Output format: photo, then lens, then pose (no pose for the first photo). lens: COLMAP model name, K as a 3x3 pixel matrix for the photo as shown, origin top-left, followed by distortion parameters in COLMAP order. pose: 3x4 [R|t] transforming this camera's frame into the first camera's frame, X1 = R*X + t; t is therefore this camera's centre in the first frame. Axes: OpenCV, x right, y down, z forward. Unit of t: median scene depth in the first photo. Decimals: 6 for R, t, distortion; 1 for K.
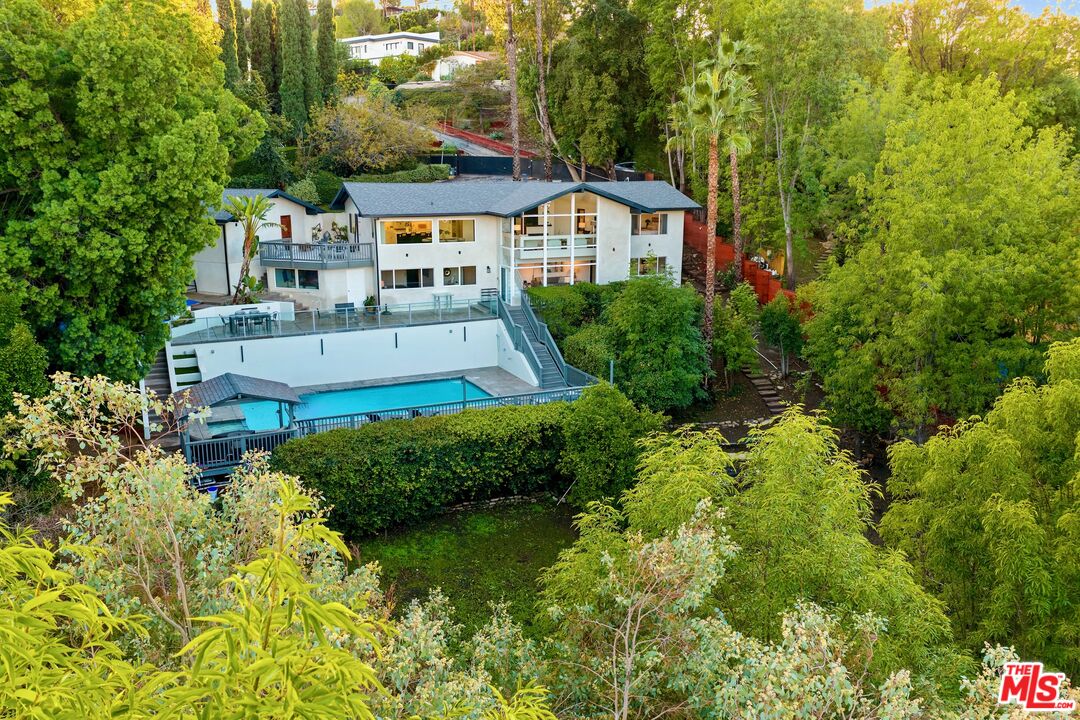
lens RADIAL K [[863.8, 0, 538.4], [0, 863.8, 362.4], [0, 0, 1]] dist [0.012200, -0.009602]
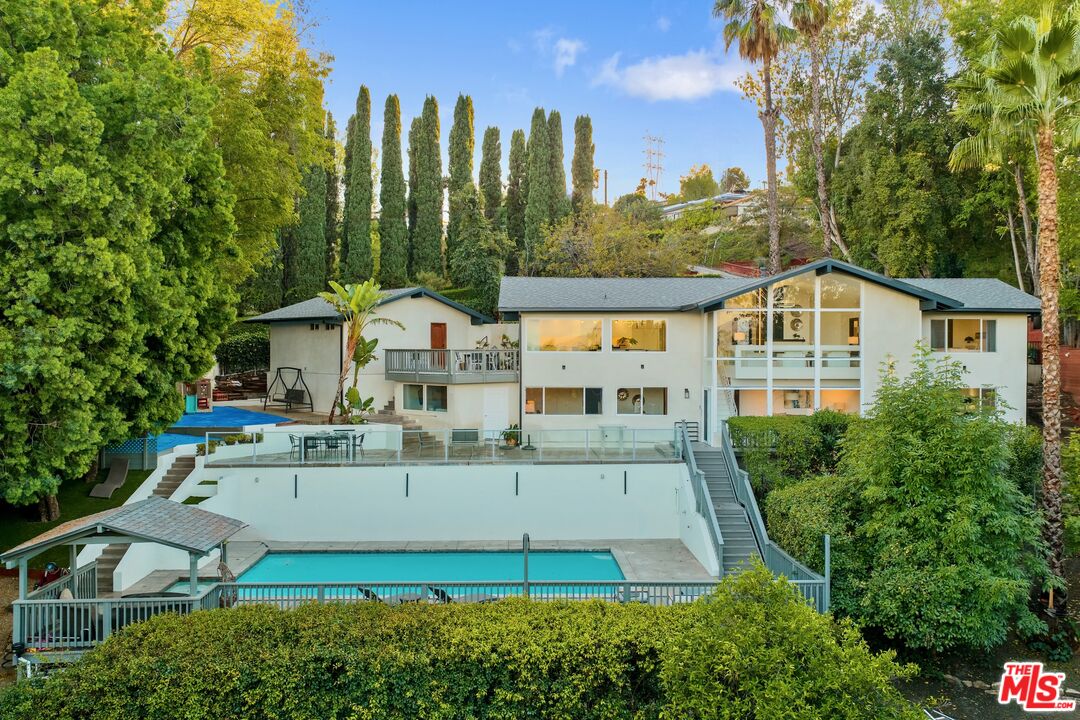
lens RADIAL K [[863.8, 0, 542.0], [0, 863.8, 355.8], [0, 0, 1]] dist [0.012200, -0.009602]
pose [[0.917727, -0.000658, -0.397212, 0.115272], [-0.087826, 0.974912, -0.204530, 0.012285], [0.387381, 0.222588, 0.894645, 0.379811]]
